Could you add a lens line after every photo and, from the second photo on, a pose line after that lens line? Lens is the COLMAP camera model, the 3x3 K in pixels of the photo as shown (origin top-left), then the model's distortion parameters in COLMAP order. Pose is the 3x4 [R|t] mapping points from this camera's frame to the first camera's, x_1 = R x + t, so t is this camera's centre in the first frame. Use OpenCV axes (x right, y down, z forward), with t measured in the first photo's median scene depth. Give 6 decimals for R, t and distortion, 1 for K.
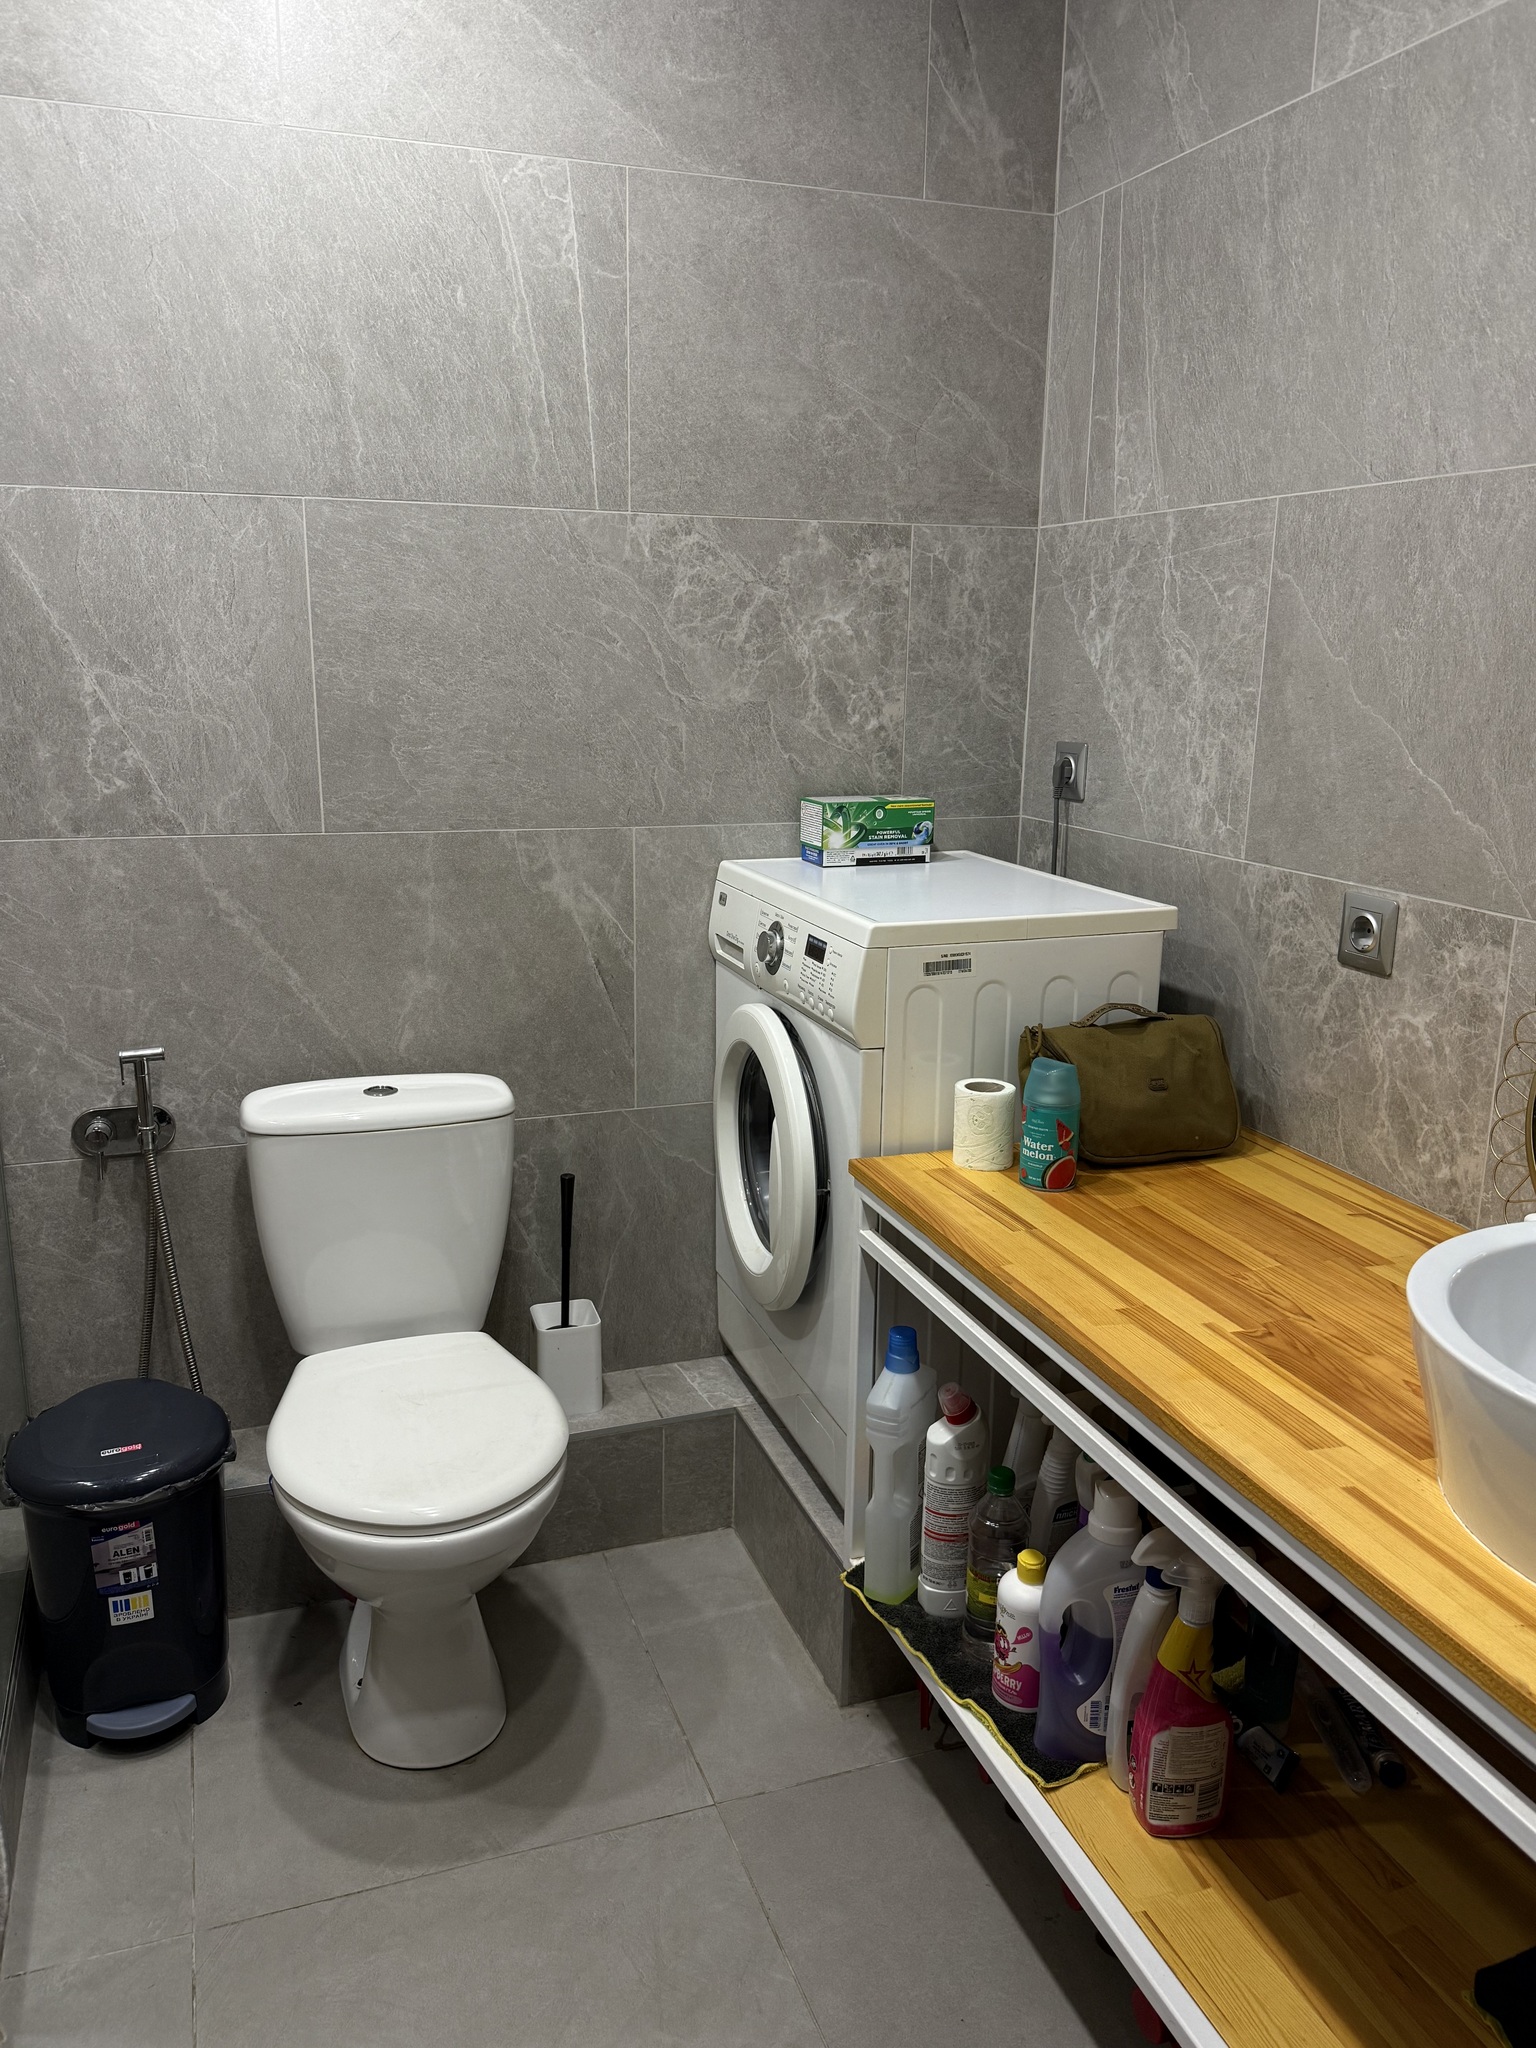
lens RADIAL K [[1534.5, 0, 853.1], [0, 1534.5, 1022.3], [0, 0, 1]] dist [0.058168, -0.089732]
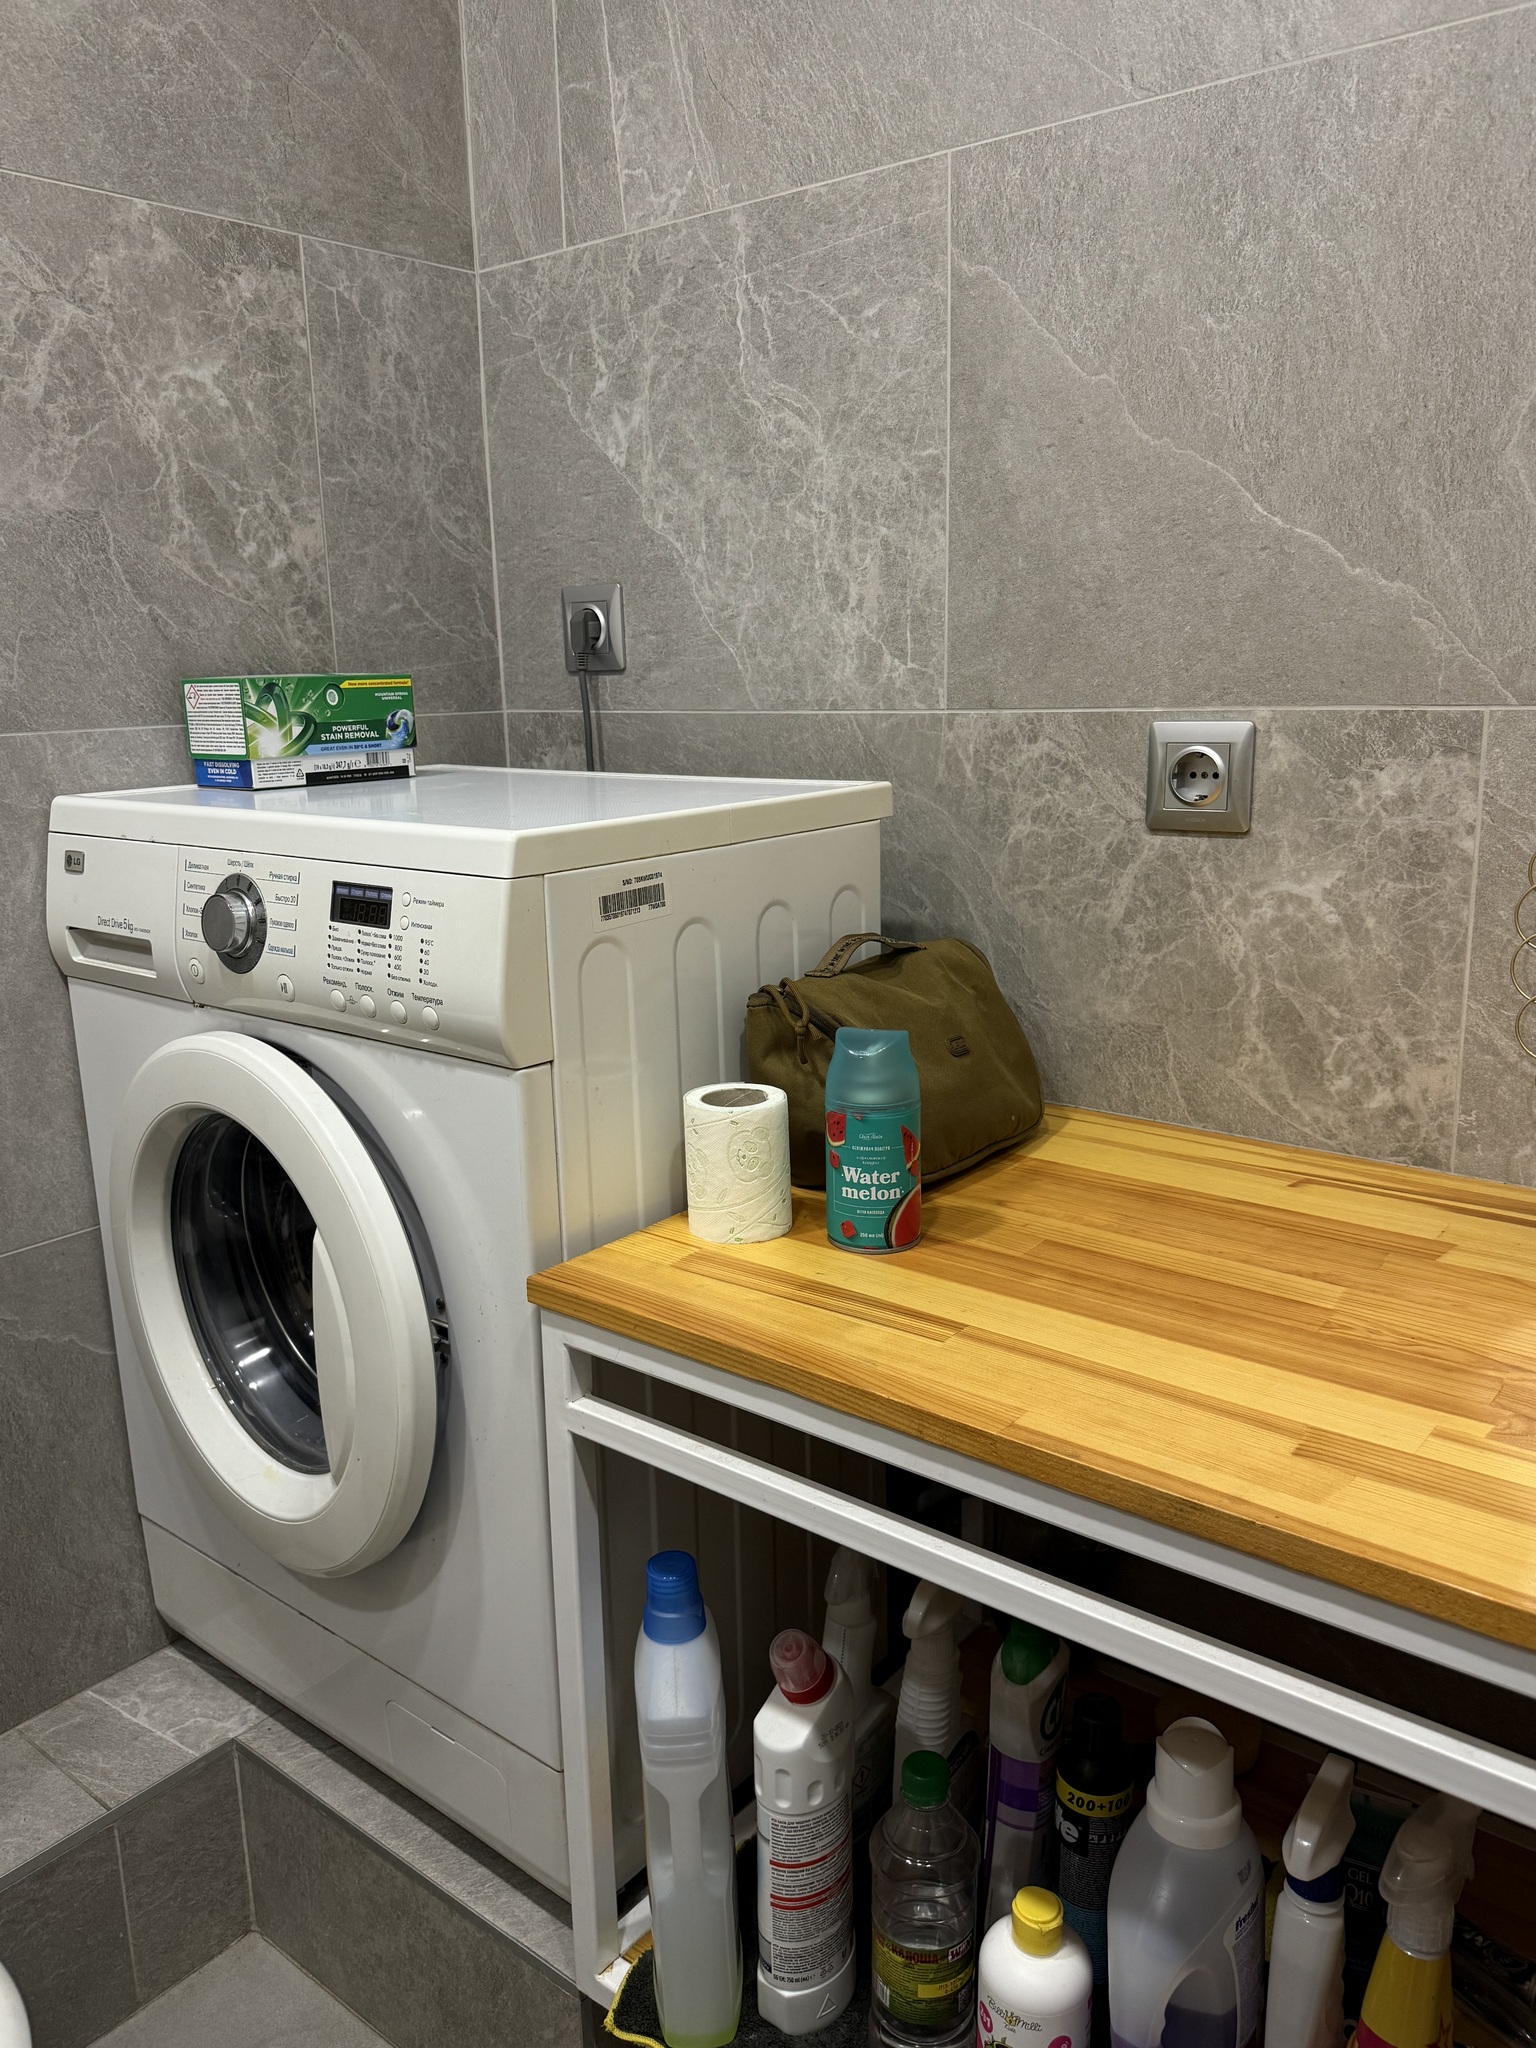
lens RADIAL K [[1534.5, 0, 811.2], [0, 1534.5, 1007.0], [0, 0, 1]] dist [0.058168, -0.089732]
pose [[0.870248, -0.150655, 0.469011, -0.138180], [0.158287, 0.987116, 0.023380, -0.000109], [-0.466491, 0.053892, 0.882883, 0.431755]]
